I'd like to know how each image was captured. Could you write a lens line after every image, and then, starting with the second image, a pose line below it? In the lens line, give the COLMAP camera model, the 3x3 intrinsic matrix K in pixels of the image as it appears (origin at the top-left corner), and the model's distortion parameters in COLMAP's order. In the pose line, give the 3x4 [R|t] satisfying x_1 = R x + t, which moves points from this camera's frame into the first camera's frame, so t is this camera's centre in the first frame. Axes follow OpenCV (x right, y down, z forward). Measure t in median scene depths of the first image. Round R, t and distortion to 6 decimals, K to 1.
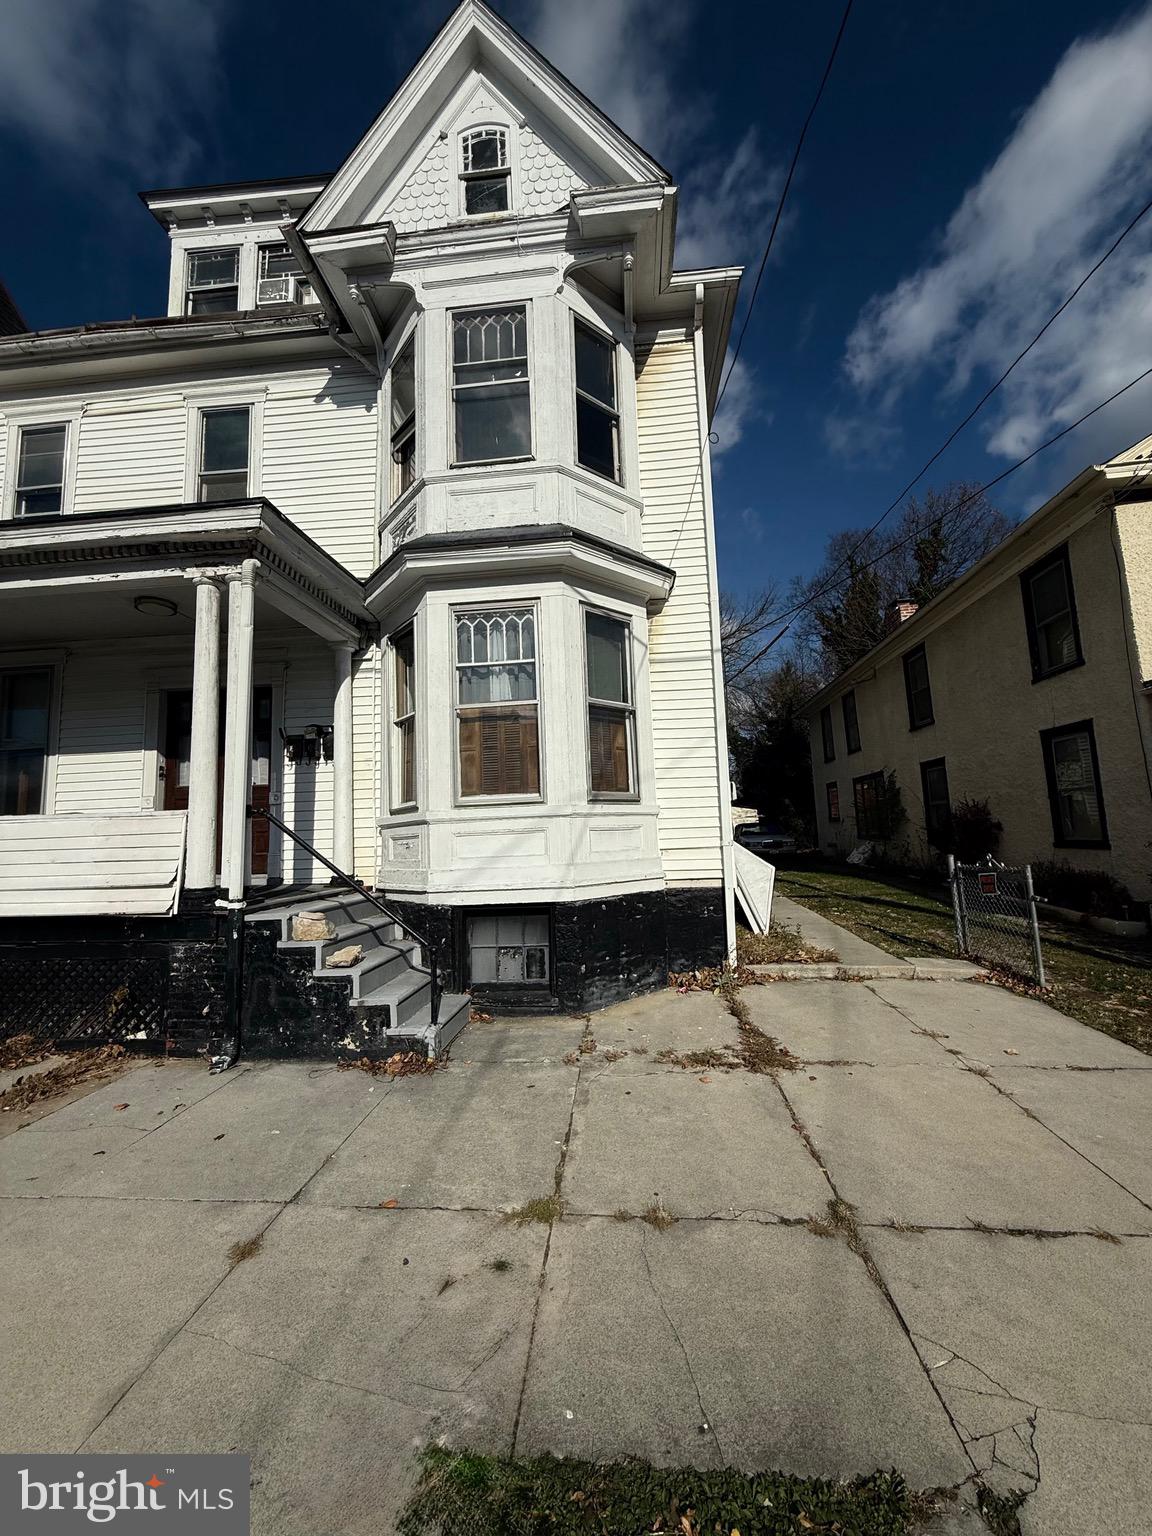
lens RADIAL K [[609.6, 0, 584.1], [0, 609.6, 764.7], [0, 0, 1]] dist [0.000873, -0.000610]
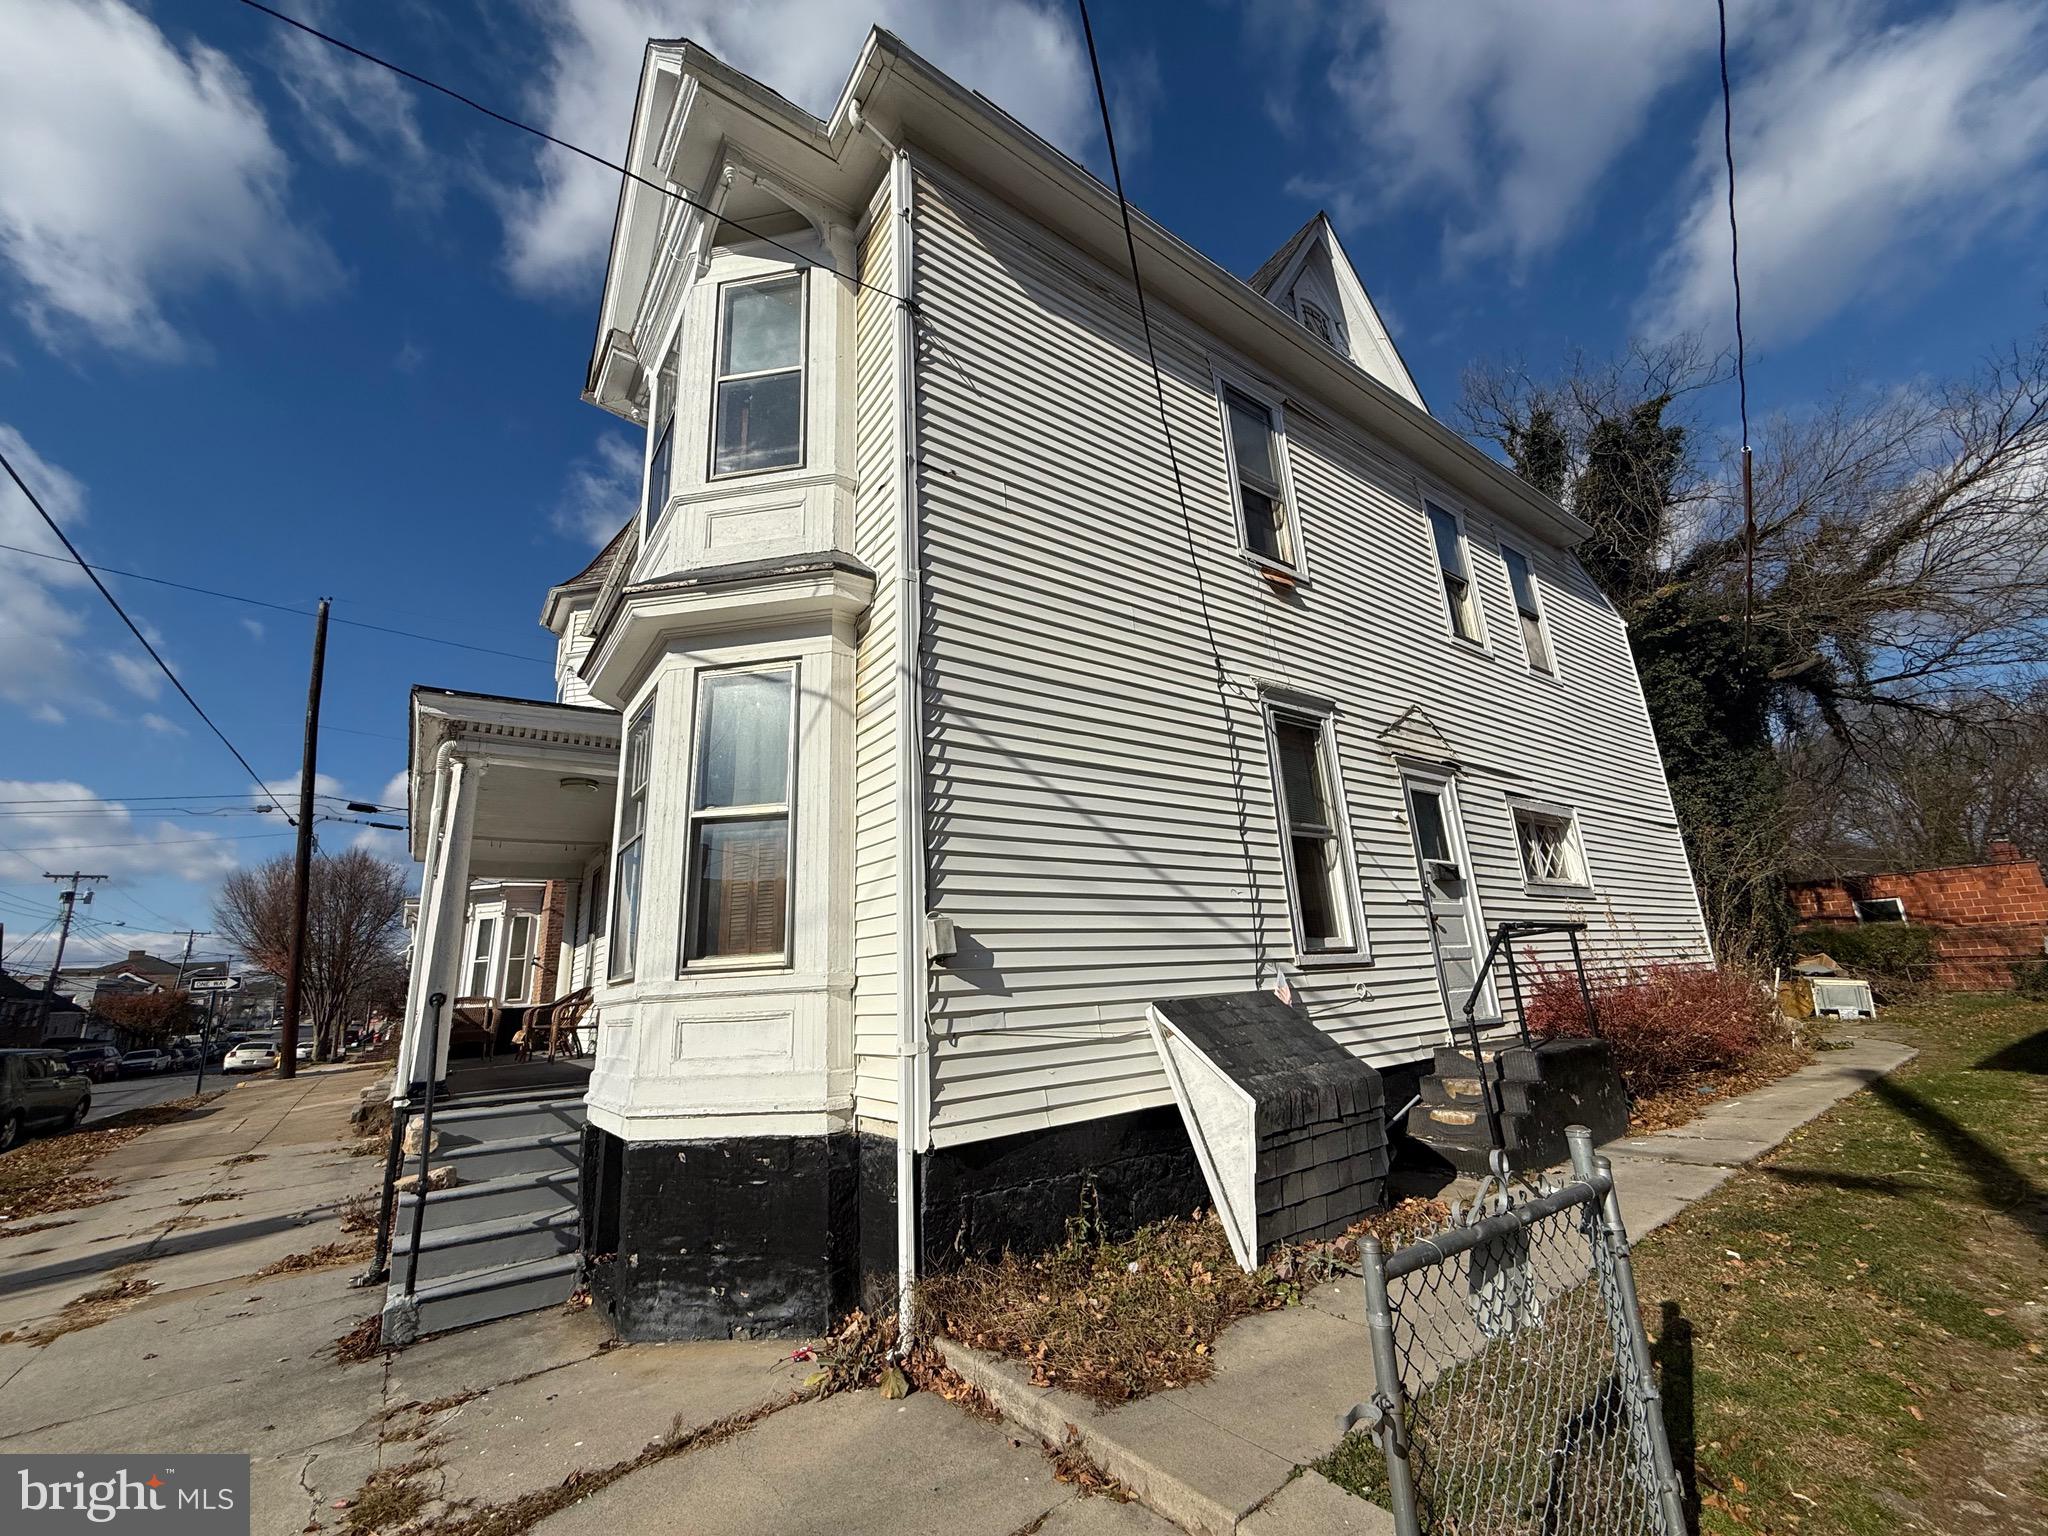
lens RADIAL K [[812.8, 0, 1028.3], [0, 812.8, 767.2], [0, 0, 1]] dist [0.000873, -0.000610]
pose [[0.658466, -0.199271, -0.725751, 0.942979], [0.109218, 0.979403, -0.169825, 0.033226], [0.744644, 0.032559, 0.666668, 0.734723]]
